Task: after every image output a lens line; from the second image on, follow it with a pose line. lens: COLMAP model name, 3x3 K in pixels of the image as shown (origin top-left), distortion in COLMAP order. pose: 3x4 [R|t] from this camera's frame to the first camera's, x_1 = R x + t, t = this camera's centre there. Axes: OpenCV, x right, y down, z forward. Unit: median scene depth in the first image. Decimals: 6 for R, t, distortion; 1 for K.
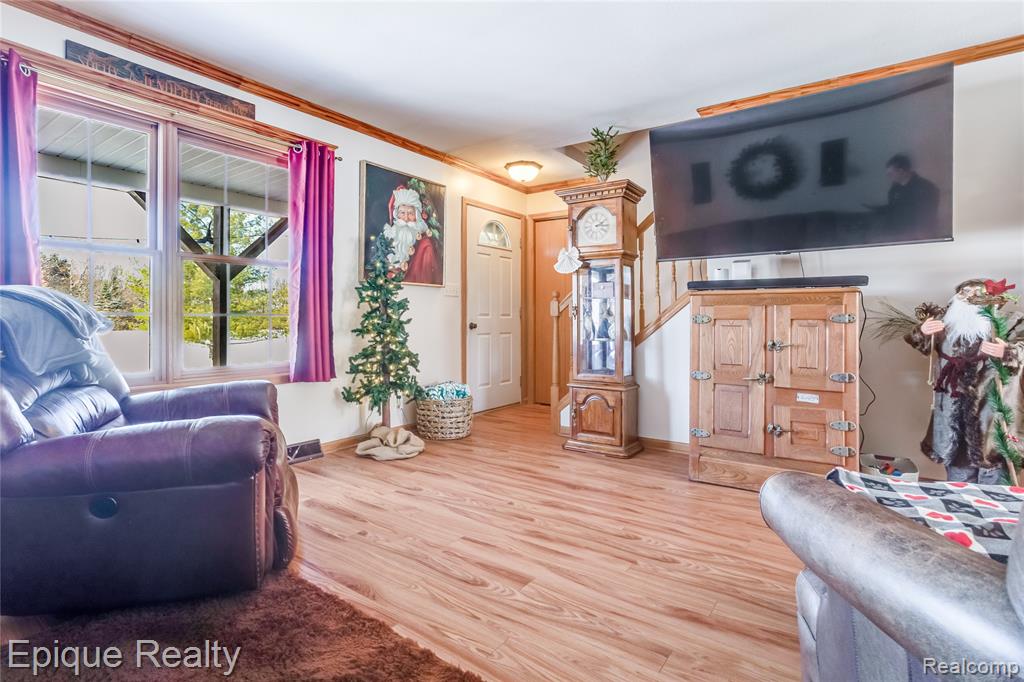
lens RADIAL K [[503.5, 0, 504.9], [0, 503.5, 322.8], [0, 0, 1]] dist [-0.047358, 0.025939]
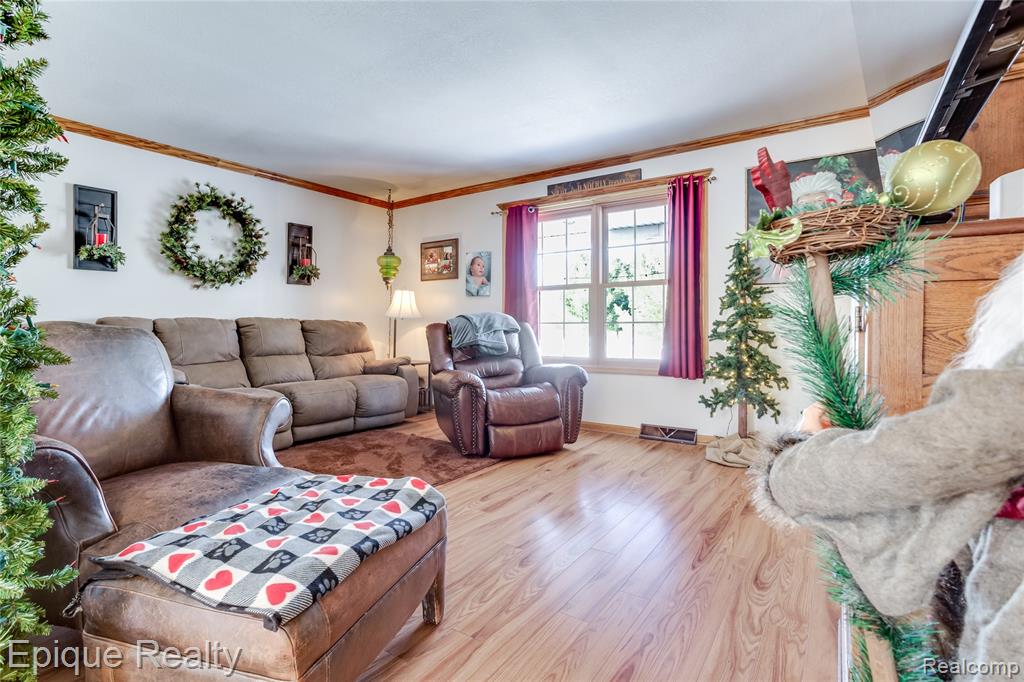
lens RADIAL K [[503.5, 0, 504.9], [0, 503.5, 322.8], [0, 0, 1]] dist [-0.047358, 0.025939]
pose [[0.021419, -0.008529, -0.999734, 0.853343], [-0.003434, 0.999957, -0.008604, -0.001465], [0.999765, 0.003618, 0.021389, 0.592535]]
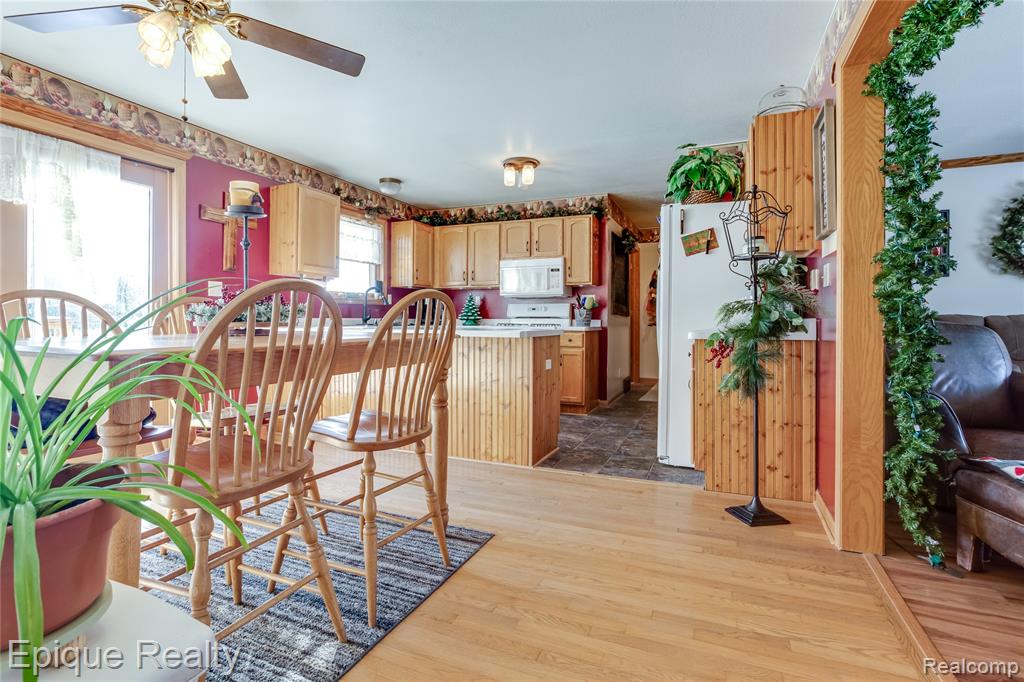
lens RADIAL K [[503.5, 0, 504.9], [0, 503.5, 322.8], [0, 0, 1]] dist [-0.047358, 0.025939]
pose [[-0.976309, -0.002264, -0.216371, 1.802238], [-0.004270, 0.999952, 0.008803, -0.016207], [0.216340, 0.009519, -0.976272, 1.138702]]
